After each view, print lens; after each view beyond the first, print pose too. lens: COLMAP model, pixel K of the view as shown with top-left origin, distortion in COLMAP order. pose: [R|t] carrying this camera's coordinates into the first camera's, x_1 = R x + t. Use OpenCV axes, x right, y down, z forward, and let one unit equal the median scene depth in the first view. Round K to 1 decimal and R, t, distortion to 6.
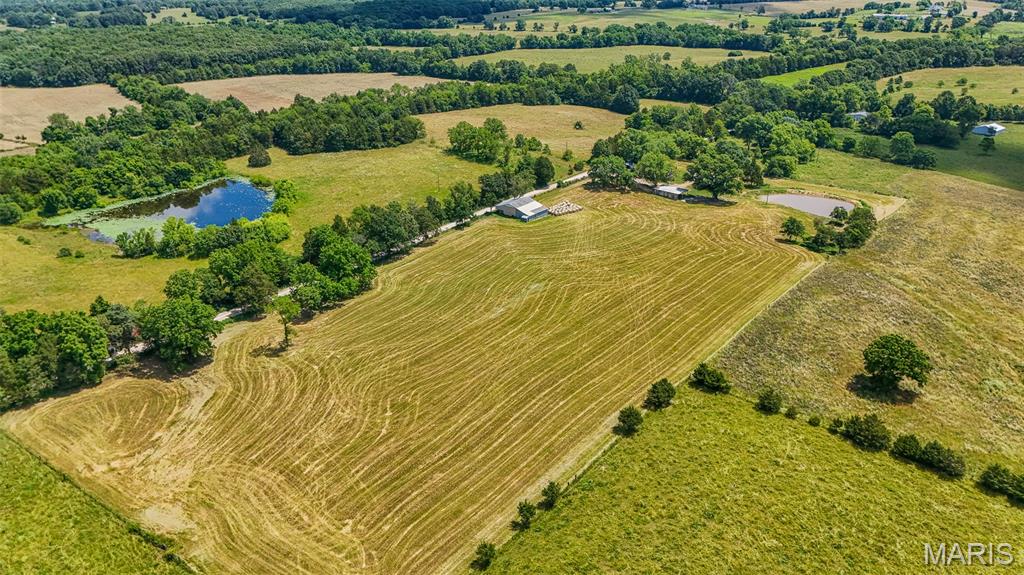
lens RADIAL K [[751.6, 0, 516.3], [0, 751.6, 285.2], [0, 0, 1]] dist [0.077944, -0.077620]
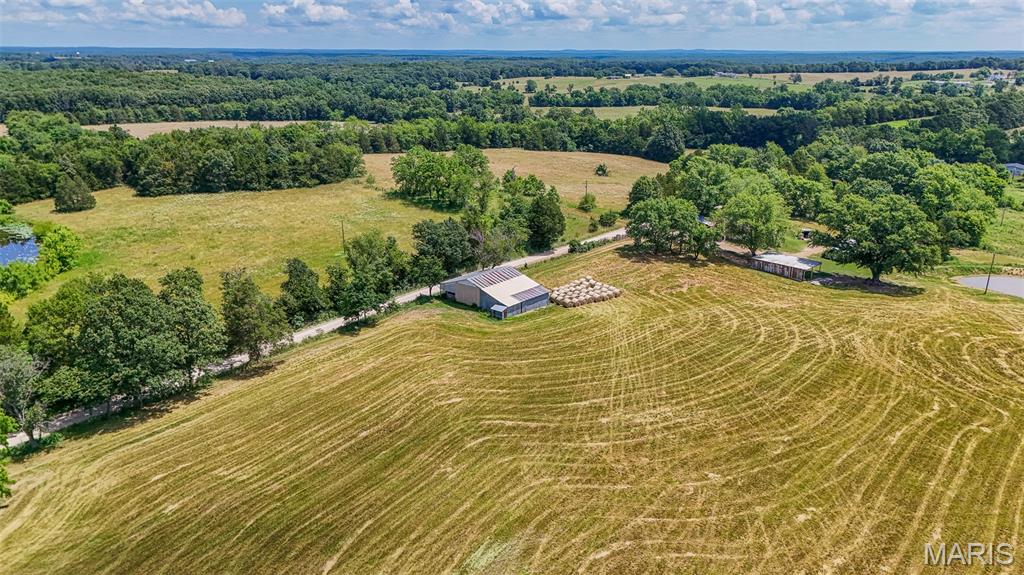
lens RADIAL K [[751.6, 0, 516.3], [0, 751.6, 283.4], [0, 0, 1]] dist [0.077944, -0.077620]
pose [[0.999644, 0.021997, -0.015133, 0.025441], [-0.023510, 0.993831, -0.108381, -0.049490], [0.012656, 0.108698, 0.993994, 0.473544]]
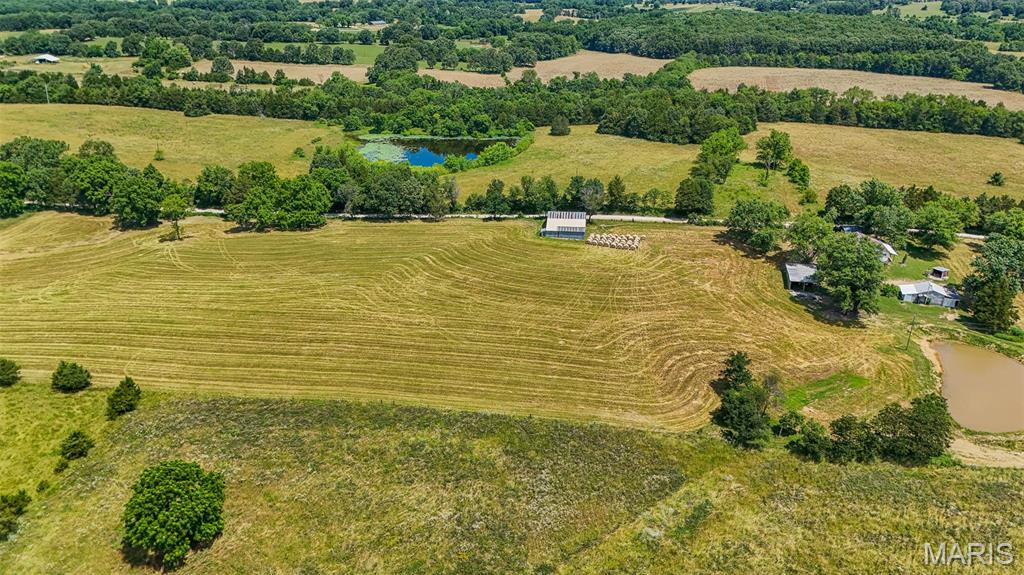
lens RADIAL K [[751.6, 0, 512.9], [0, 751.6, 287.0], [0, 0, 1]] dist [0.077944, -0.077620]
pose [[0.530300, 0.341491, -0.775993, 0.570205], [-0.336956, 0.924790, 0.176703, -0.146145], [0.777974, 0.167770, 0.605484, 0.424337]]
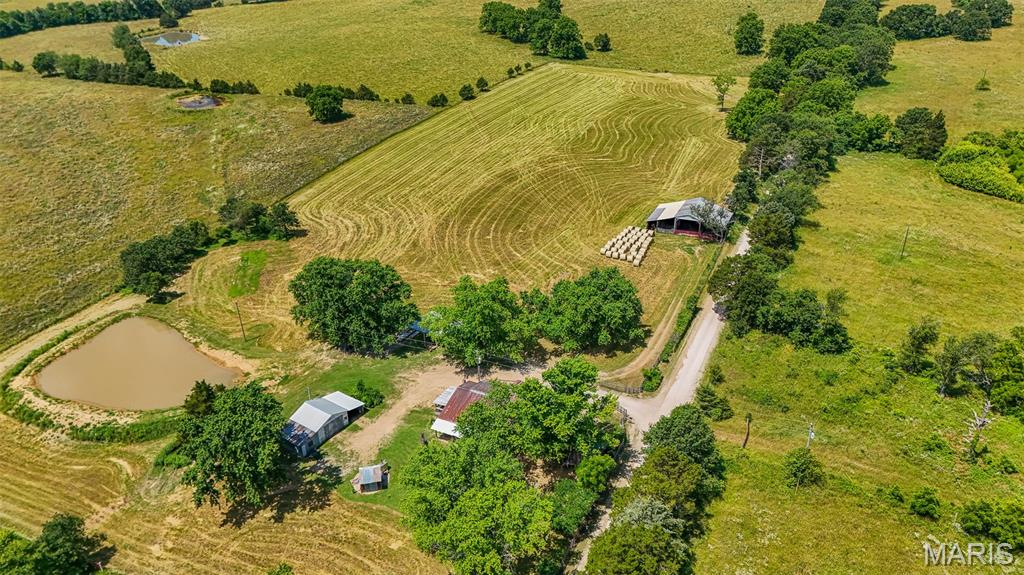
lens RADIAL K [[751.6, 0, 511.4], [0, 751.6, 287.8], [0, 0, 1]] dist [0.077944, -0.077620]
pose [[-0.974088, 0.130669, -0.184603, 0.243531], [-0.059148, 0.640631, 0.765567, -0.478275], [0.218298, 0.756649, -0.616302, 1.254689]]
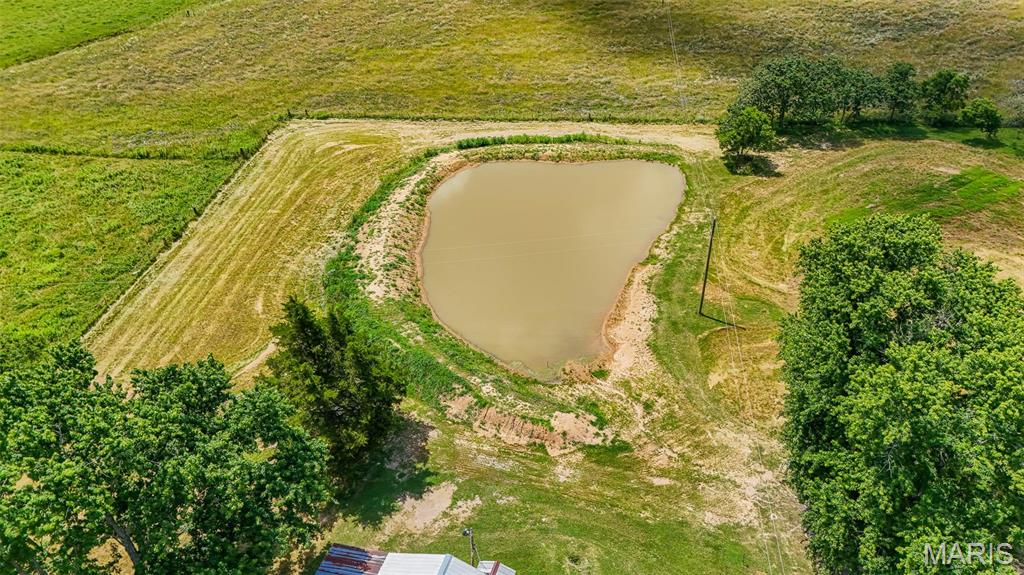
lens RADIAL K [[751.6, 0, 515.9], [0, 751.6, 287.7], [0, 0, 1]] dist [0.077944, -0.077620]
pose [[-0.522396, -0.473301, 0.709288, 0.211944], [0.342870, 0.645011, 0.682936, -0.252153], [-0.780732, 0.599956, -0.174670, 1.031321]]
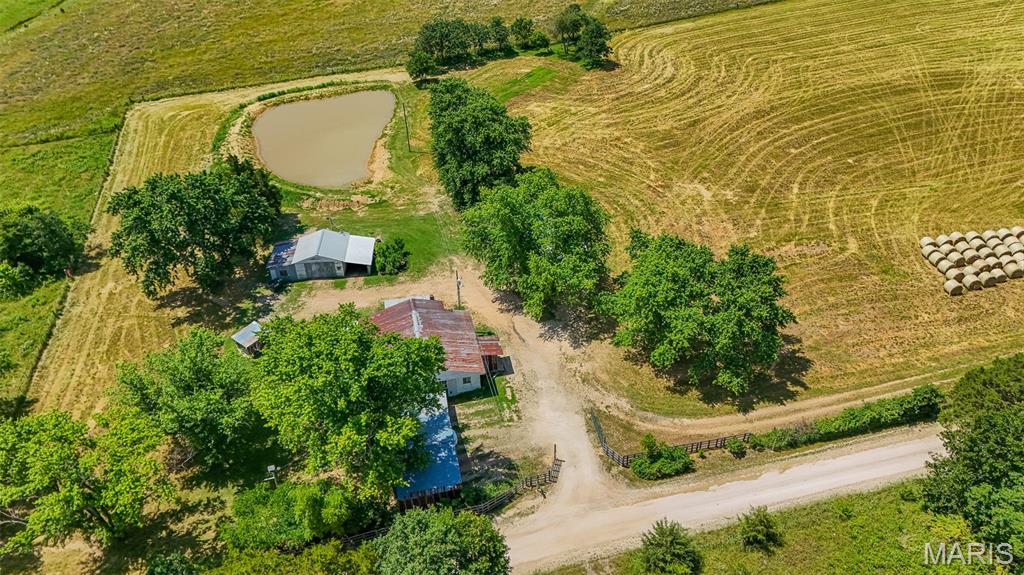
lens RADIAL K [[751.6, 0, 511.5], [0, 751.6, 287.1], [0, 0, 1]] dist [0.077944, -0.077620]
pose [[-0.790117, -0.342395, 0.508411, 0.050103], [0.273095, 0.545927, 0.792075, -0.364236], [-0.548758, 0.764676, -0.337840, 1.125800]]
